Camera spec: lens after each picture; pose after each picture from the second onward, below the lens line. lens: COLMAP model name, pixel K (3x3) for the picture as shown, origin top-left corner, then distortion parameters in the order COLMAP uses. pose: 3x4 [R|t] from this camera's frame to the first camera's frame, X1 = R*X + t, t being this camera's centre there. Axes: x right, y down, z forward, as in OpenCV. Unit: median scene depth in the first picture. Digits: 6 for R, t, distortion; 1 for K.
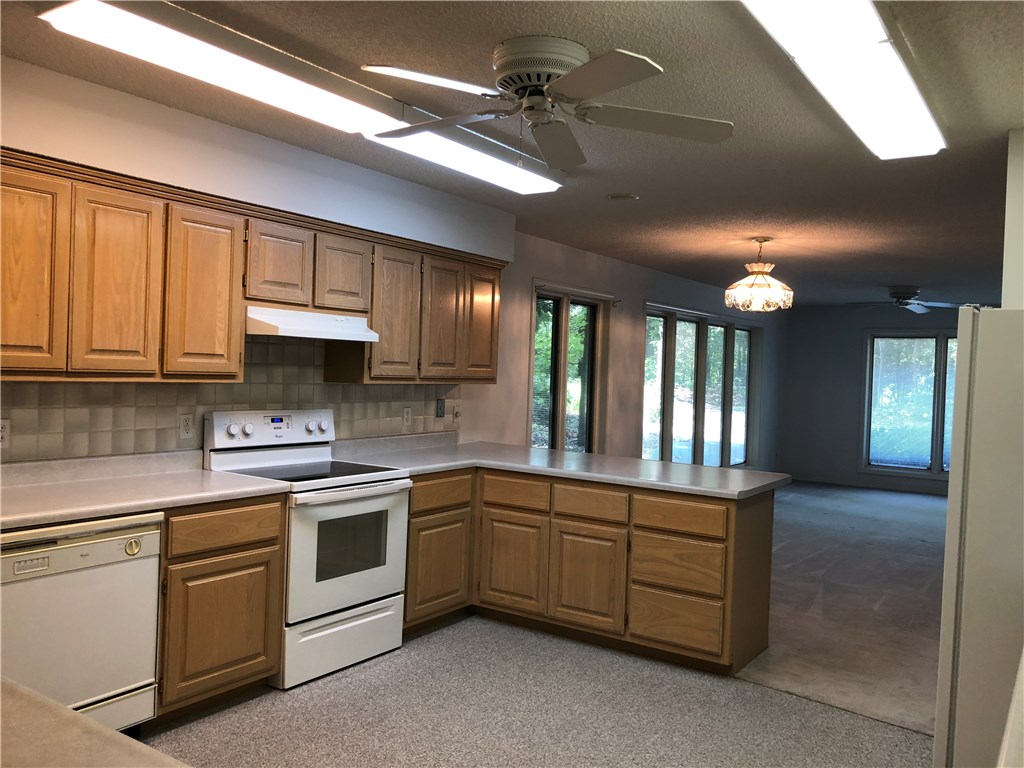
lens RADIAL K [[824.6, 0, 512.0], [0, 824.6, 384.0], [0, 0, 1]] dist [-0.006696, -0.002721]
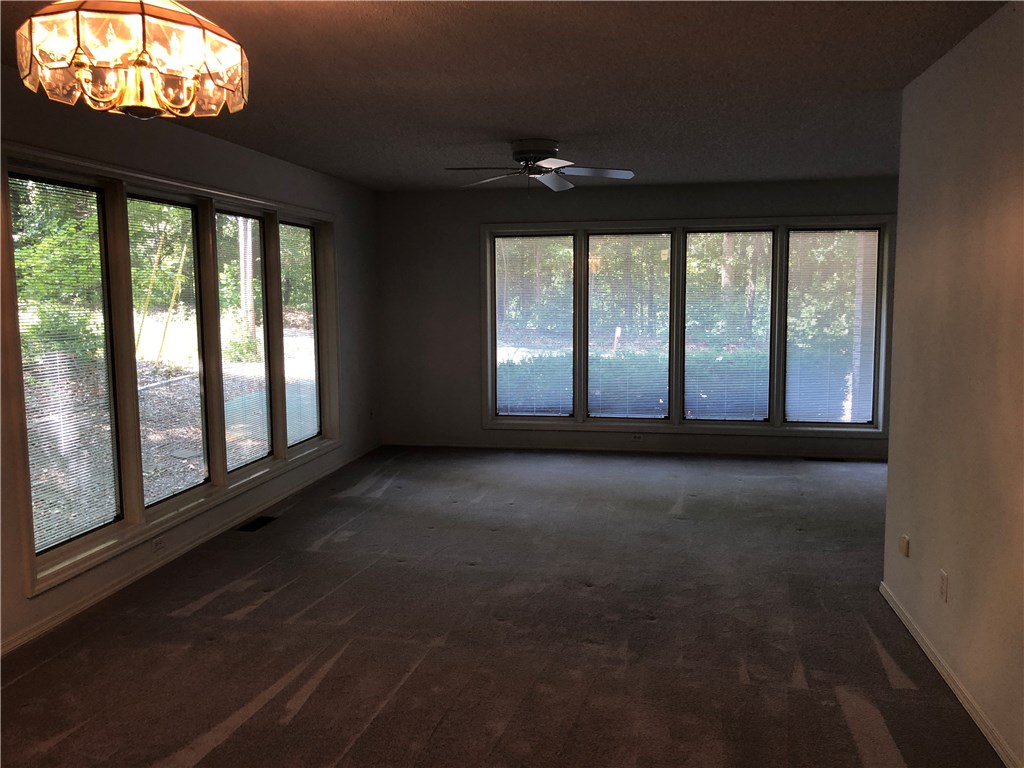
lens RADIAL K [[824.6, 0, 512.0], [0, 824.6, 384.0], [0, 0, 1]] dist [-0.006696, -0.002721]
pose [[0.908726, -0.085865, 0.408465, 0.170789], [0.045895, 0.993233, 0.106686, -0.006110], [-0.414862, -0.078202, 0.906518, 0.381235]]
